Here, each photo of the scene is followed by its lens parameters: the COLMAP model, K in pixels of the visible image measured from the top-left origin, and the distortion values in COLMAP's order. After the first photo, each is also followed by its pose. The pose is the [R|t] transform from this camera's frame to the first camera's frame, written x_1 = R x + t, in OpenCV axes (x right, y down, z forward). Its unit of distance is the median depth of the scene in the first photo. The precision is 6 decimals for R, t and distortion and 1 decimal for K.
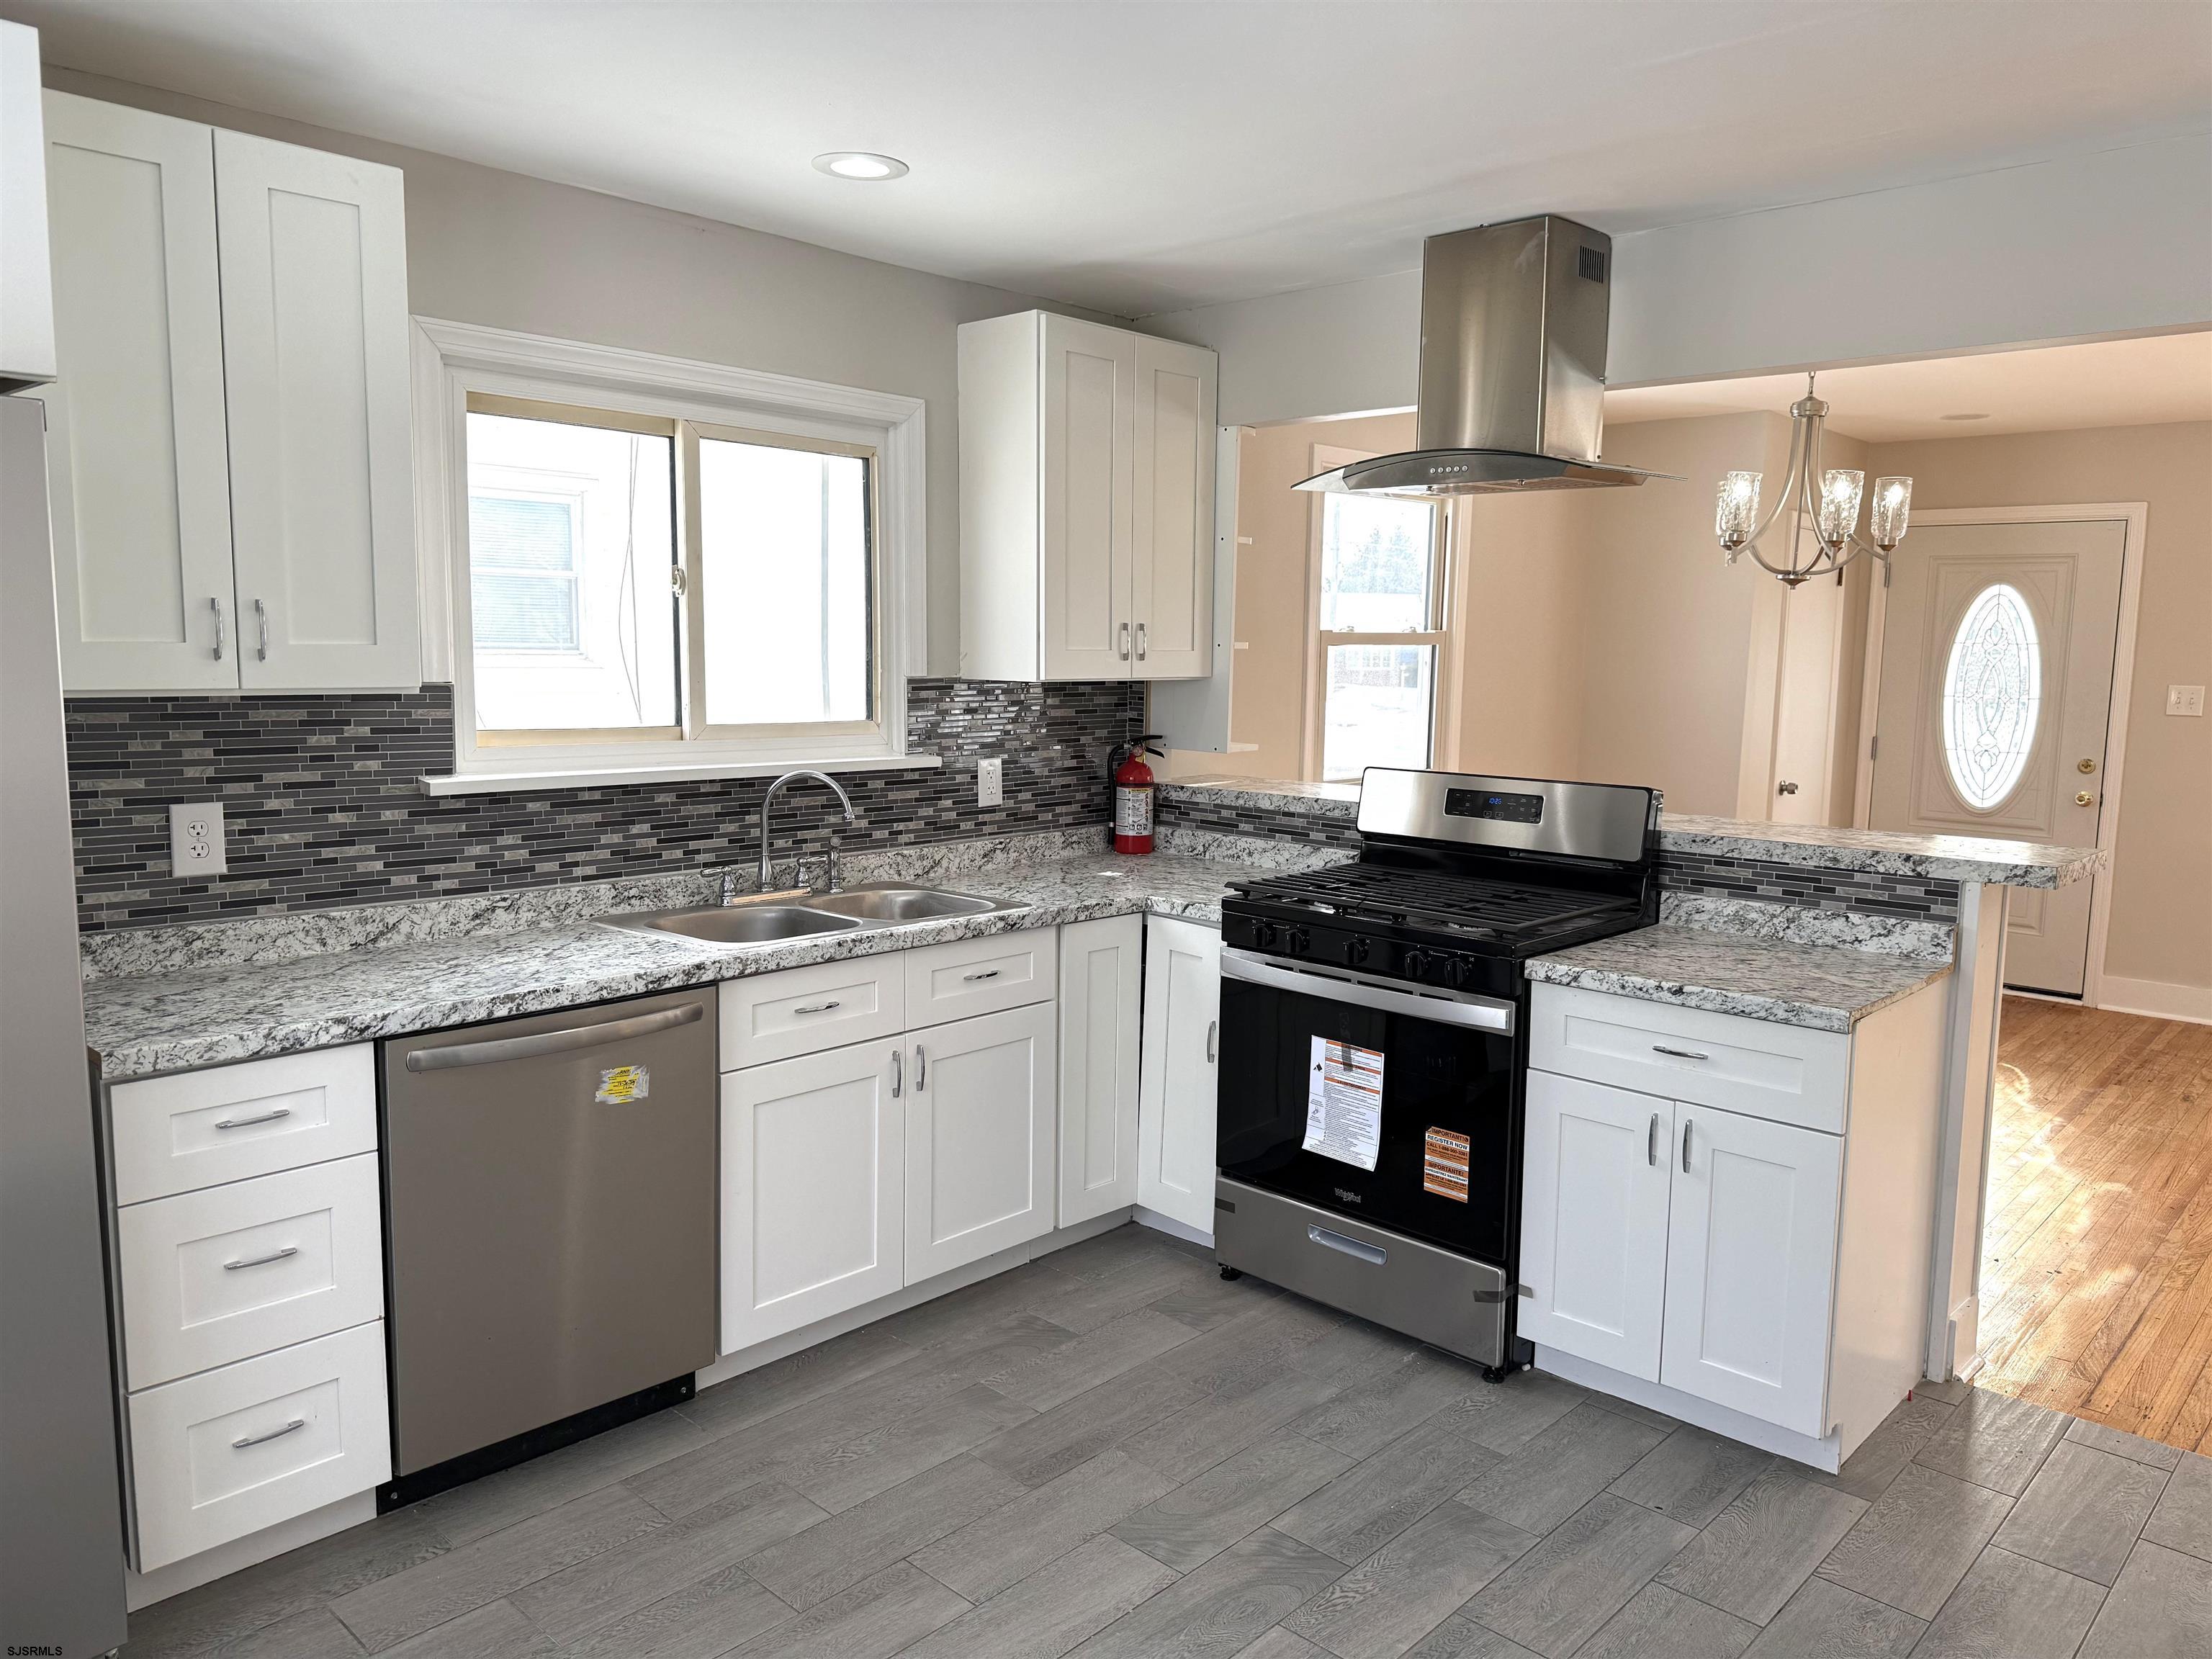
lens RADIAL K [[1544.0, 0, 1115.8], [0, 1544.0, 819.3], [0, 0, 1]] dist [0.138010, -0.228858]
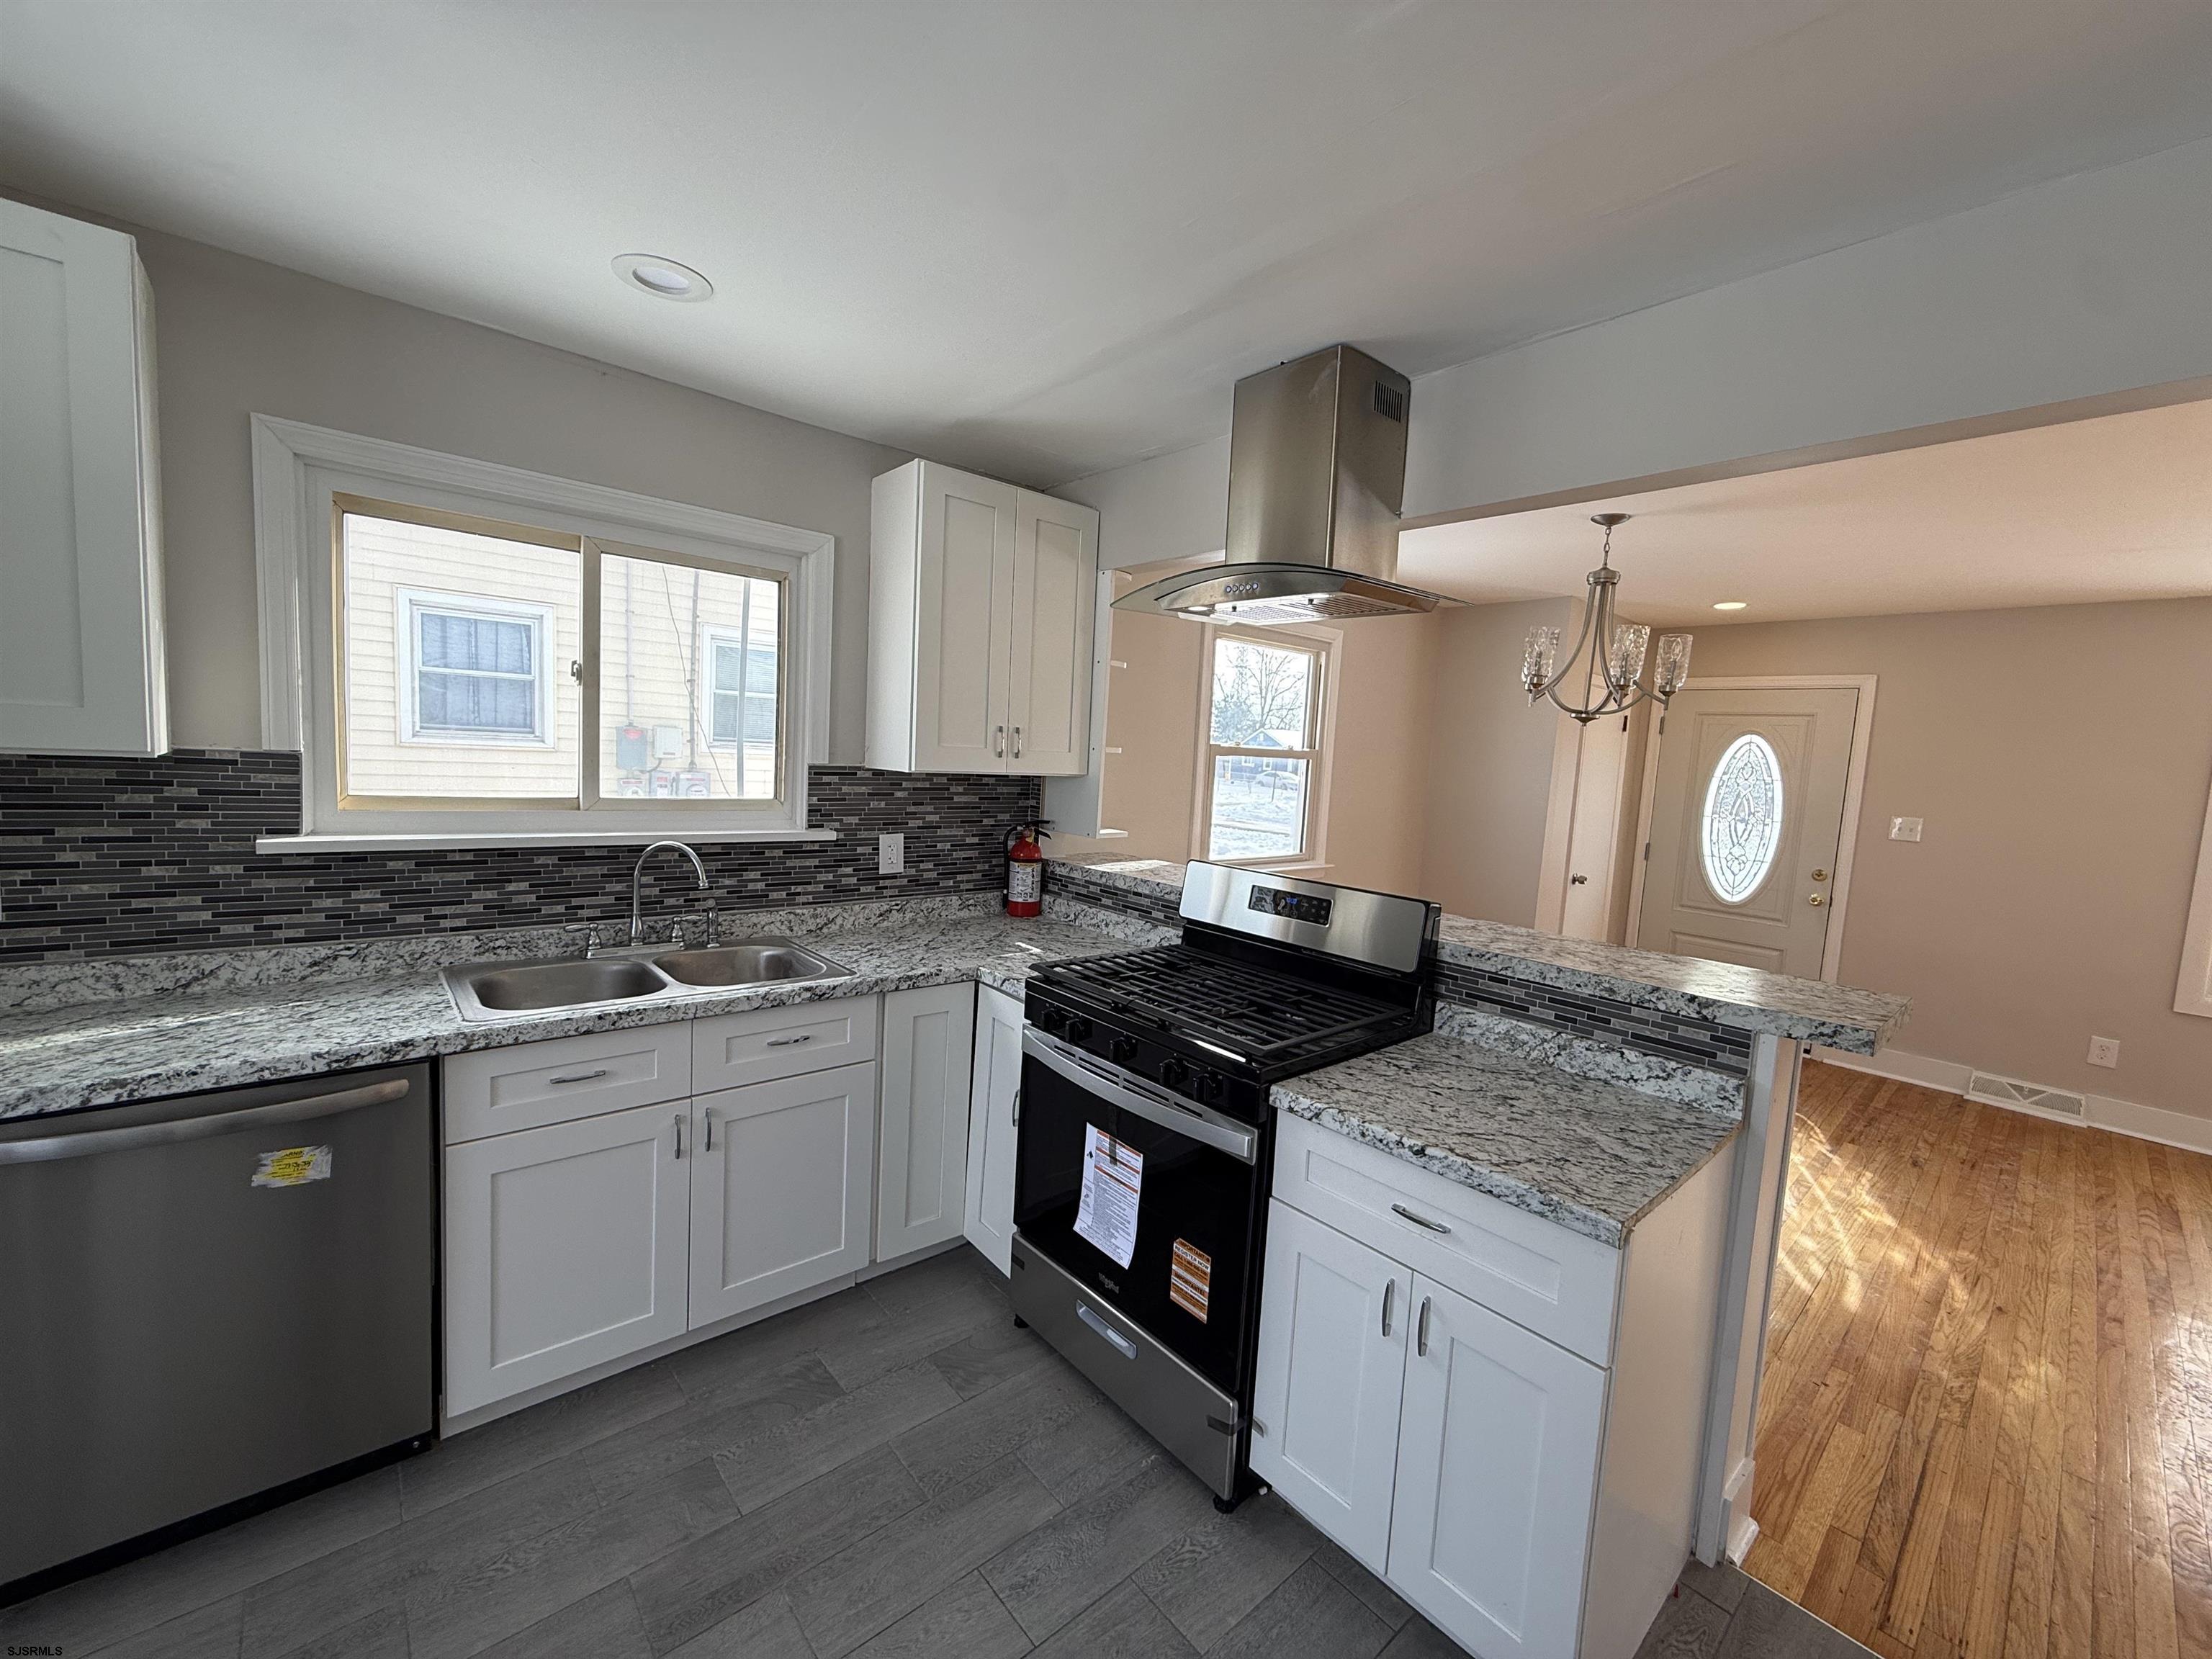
lens RADIAL K [[881.2, 0, 1102.4], [0, 881.2, 828.3], [0, 0, 1]] dist [0.000218, -0.000020]
pose [[0.993821, 0.048416, -0.099880, 0.187909], [-0.051429, 0.998289, -0.027811, -0.041709], [0.098363, 0.032776, 0.994611, 0.411550]]
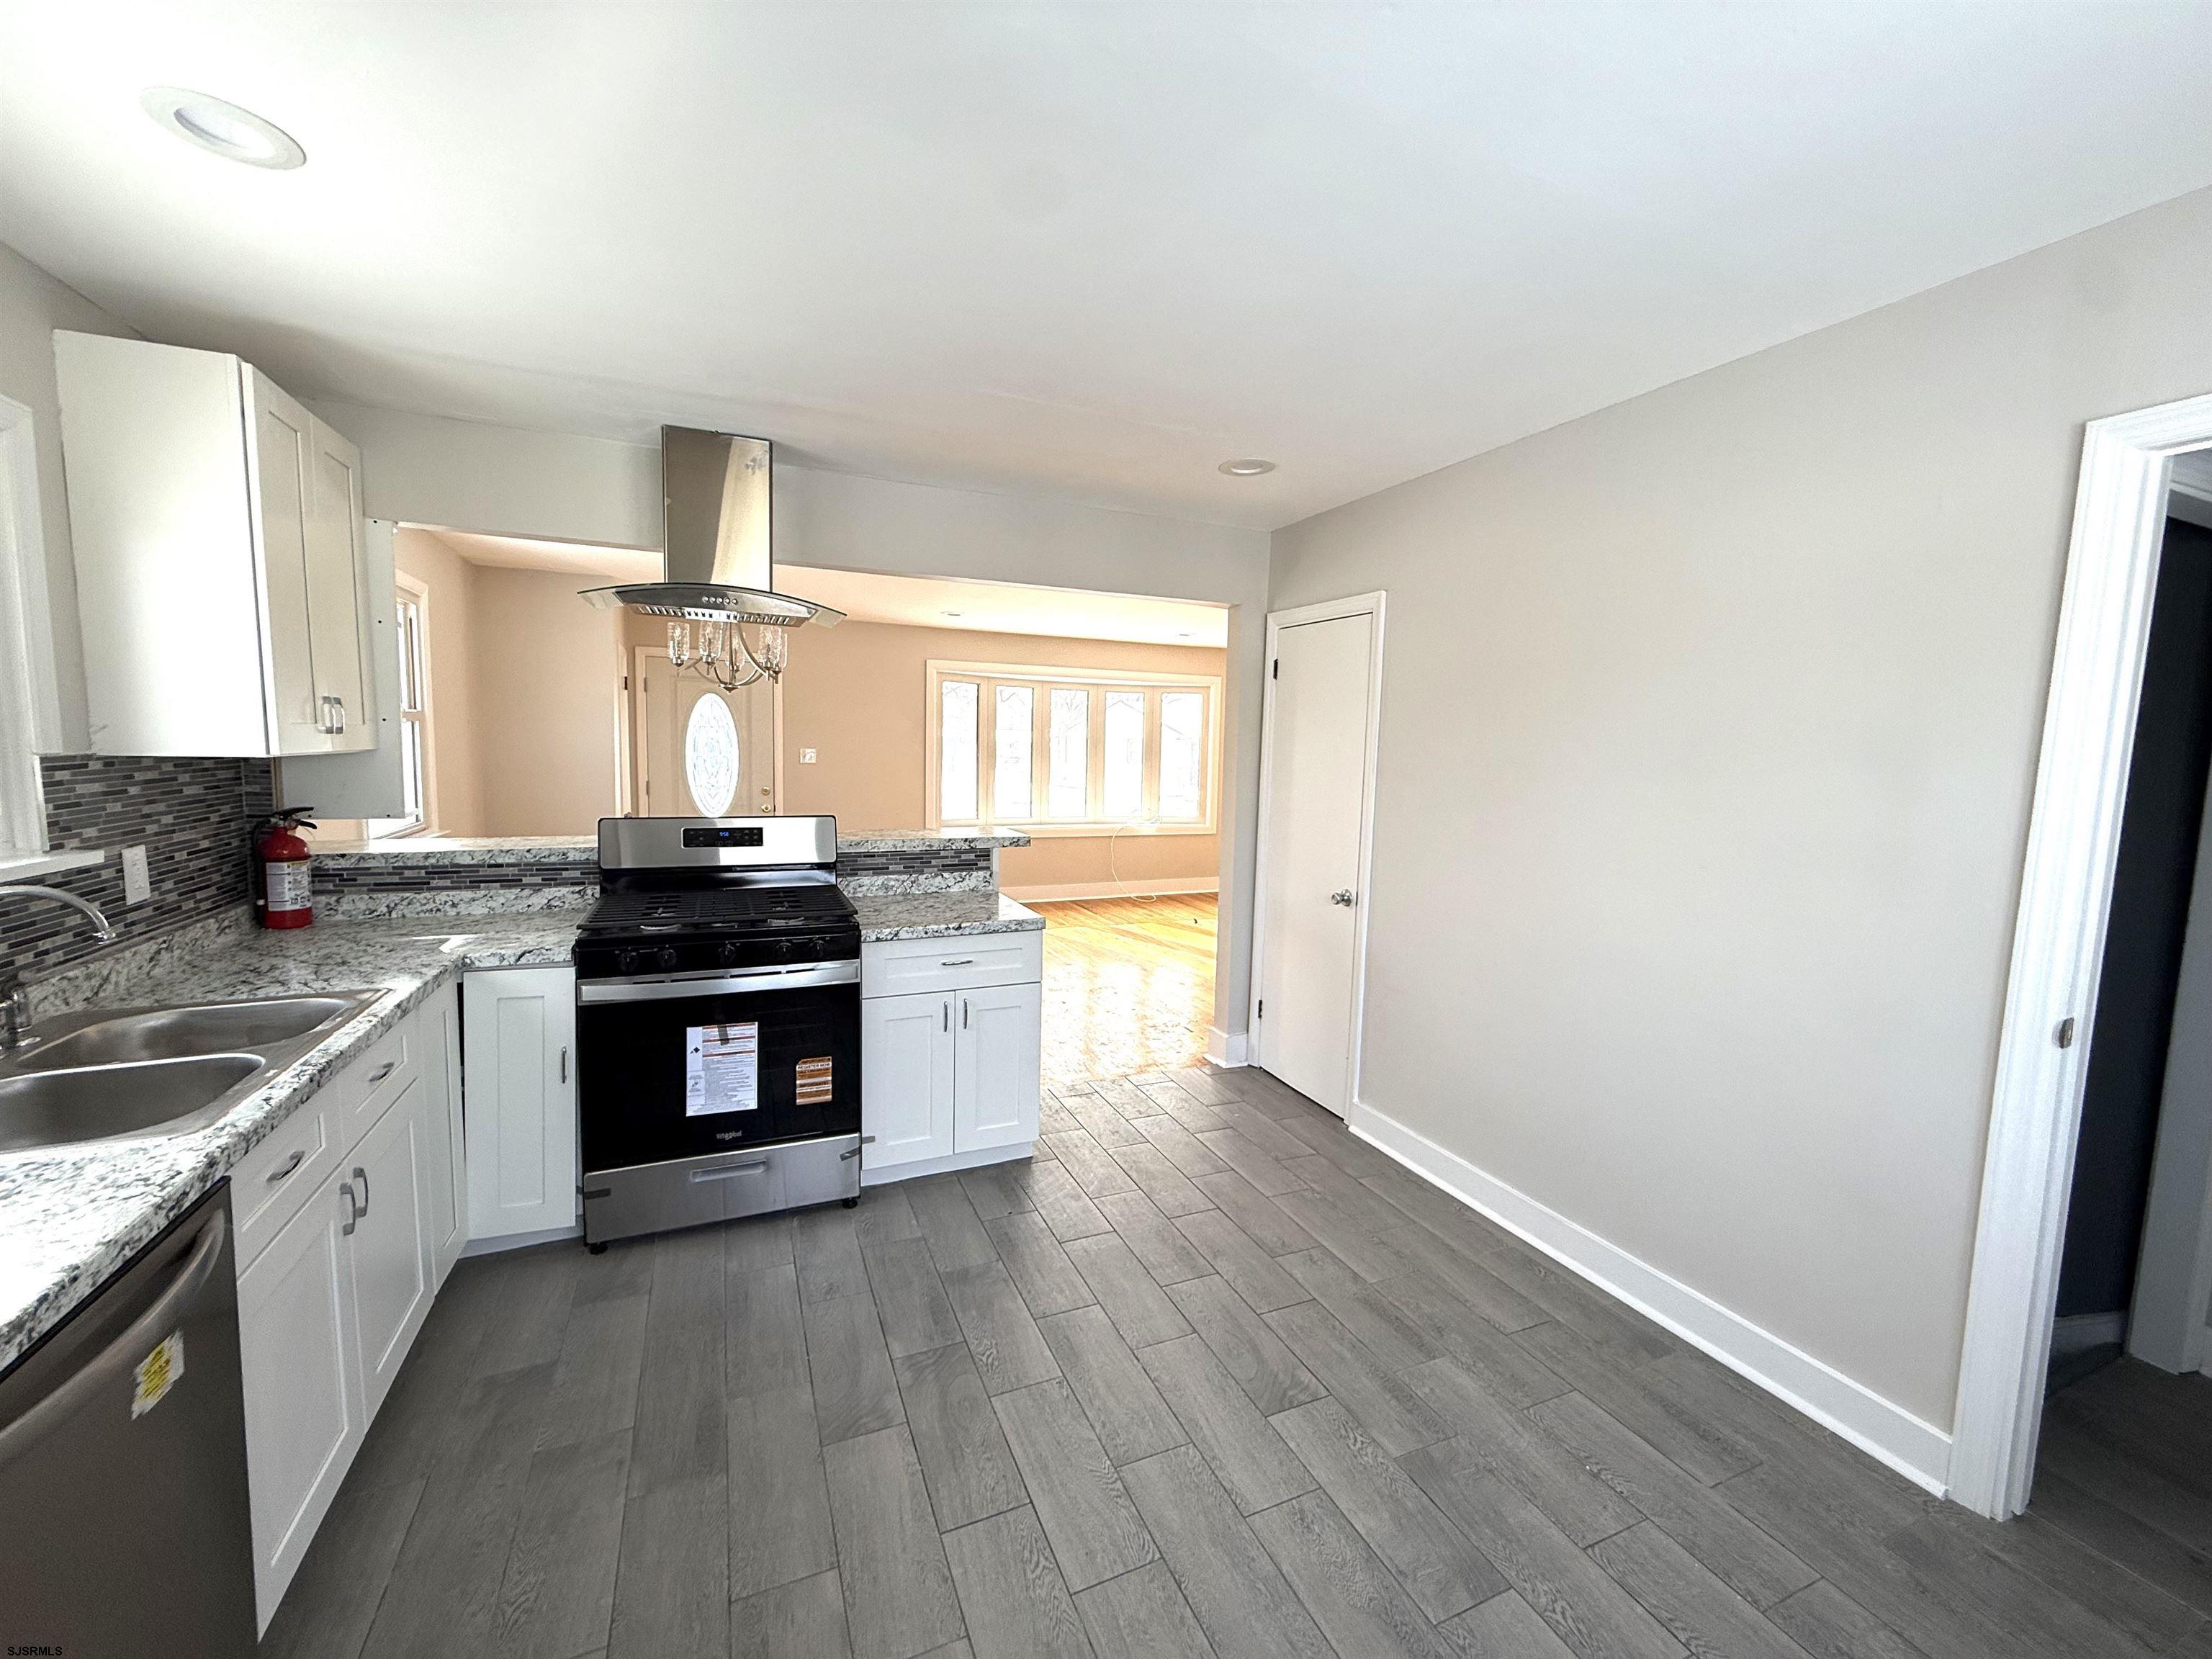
lens RADIAL K [[882.7, 0, 1103.1], [0, 882.7, 828.2], [0, 0, 1]] dist [0.000845, -0.000493]
pose [[0.397986, -0.094351, 0.912527, -0.392239], [0.089349, 0.993955, 0.063802, -0.041429], [-0.913030, 0.056141, 0.404010, 0.383510]]
